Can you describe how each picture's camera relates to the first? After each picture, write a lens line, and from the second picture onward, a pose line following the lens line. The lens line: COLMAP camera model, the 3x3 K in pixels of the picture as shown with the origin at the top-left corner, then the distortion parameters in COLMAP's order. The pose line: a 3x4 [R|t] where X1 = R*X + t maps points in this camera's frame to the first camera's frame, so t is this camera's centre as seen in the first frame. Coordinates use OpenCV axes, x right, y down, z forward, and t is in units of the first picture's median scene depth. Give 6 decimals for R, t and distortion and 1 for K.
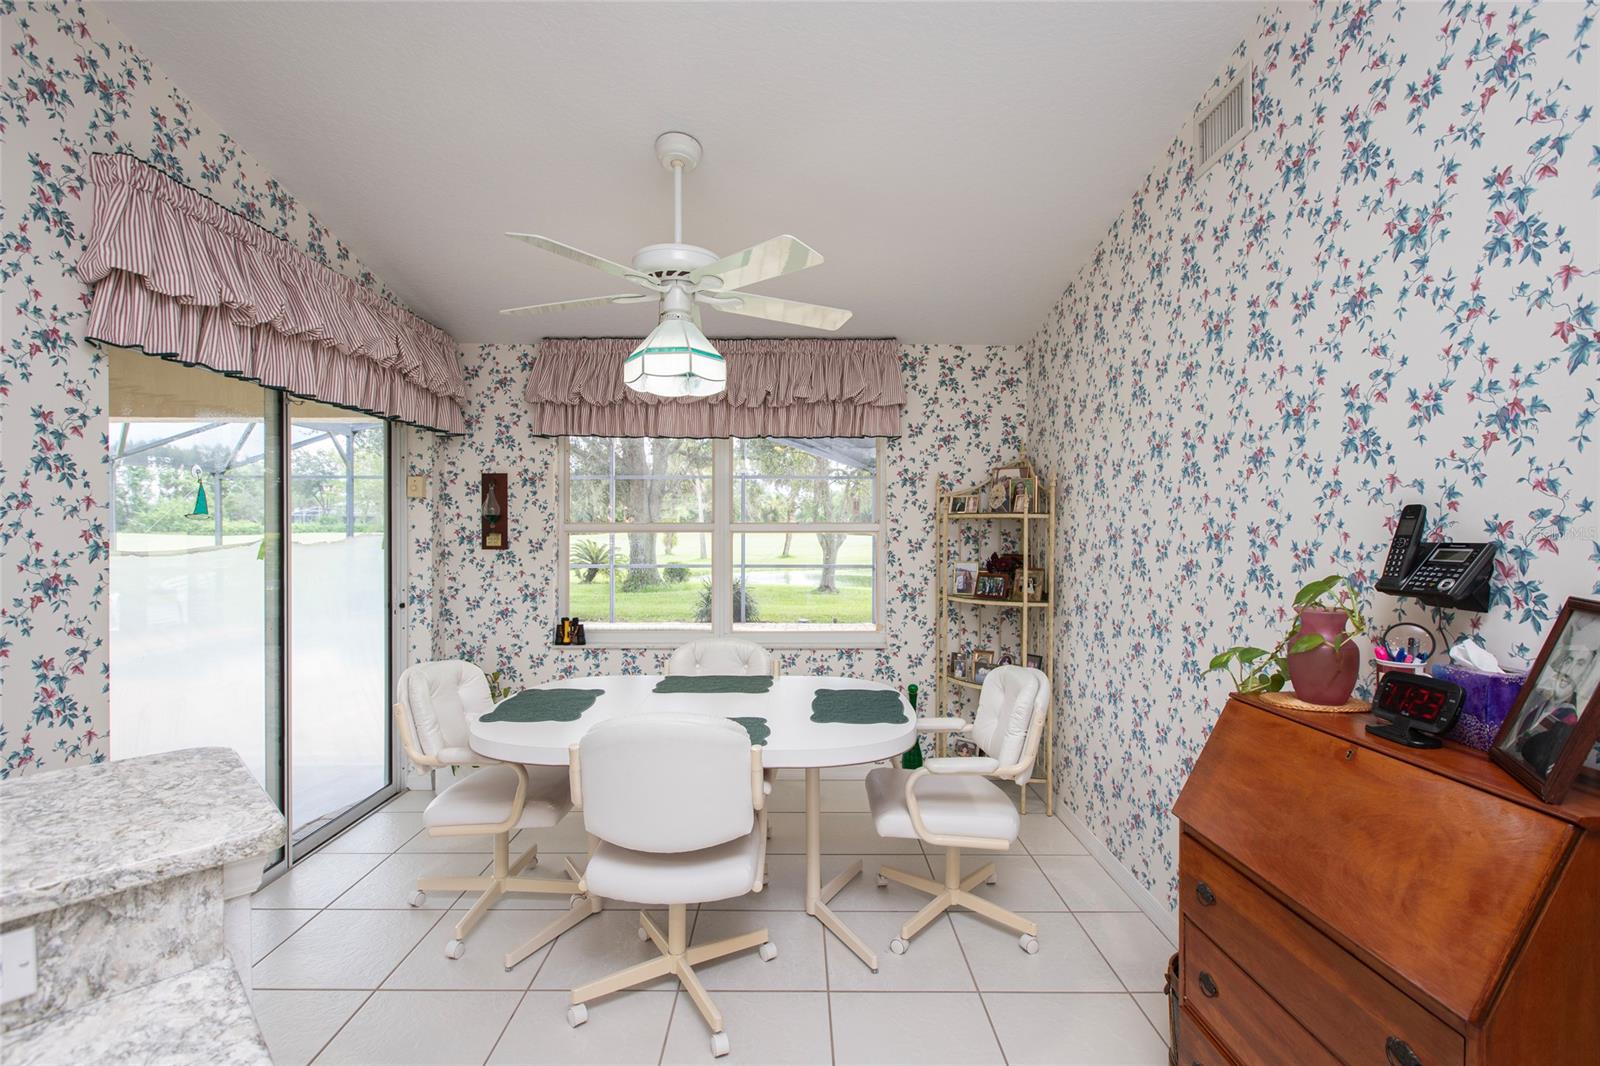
lens RADIAL K [[714.8, 0, 801.9], [0, 714.8, 528.4], [0, 0, 1]] dist [0.001123, -0.000985]
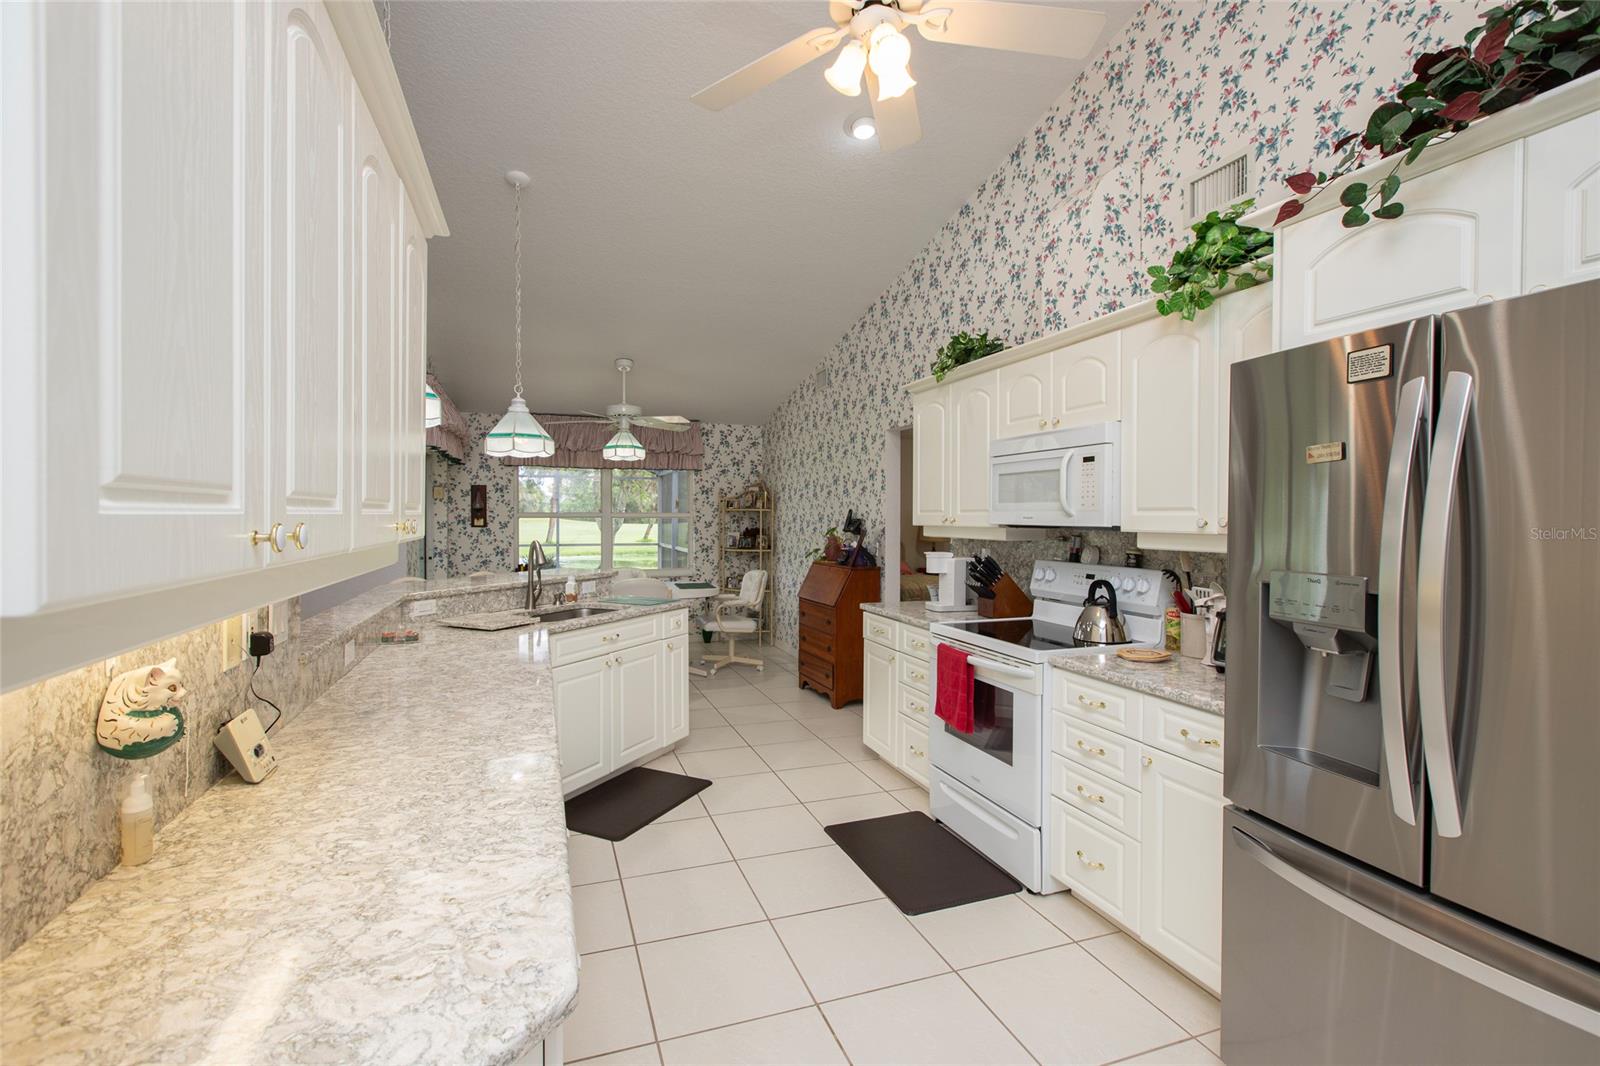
lens RADIAL K [[714.8, 0, 801.9], [0, 714.8, 528.4], [0, 0, 1]] dist [0.001123, -0.000985]
pose [[0.941805, -0.005597, 0.336114, -0.268618], [-0.000073, 0.999858, 0.016855, 0.001930], [-0.336161, -0.015899, 0.941670, -0.974667]]
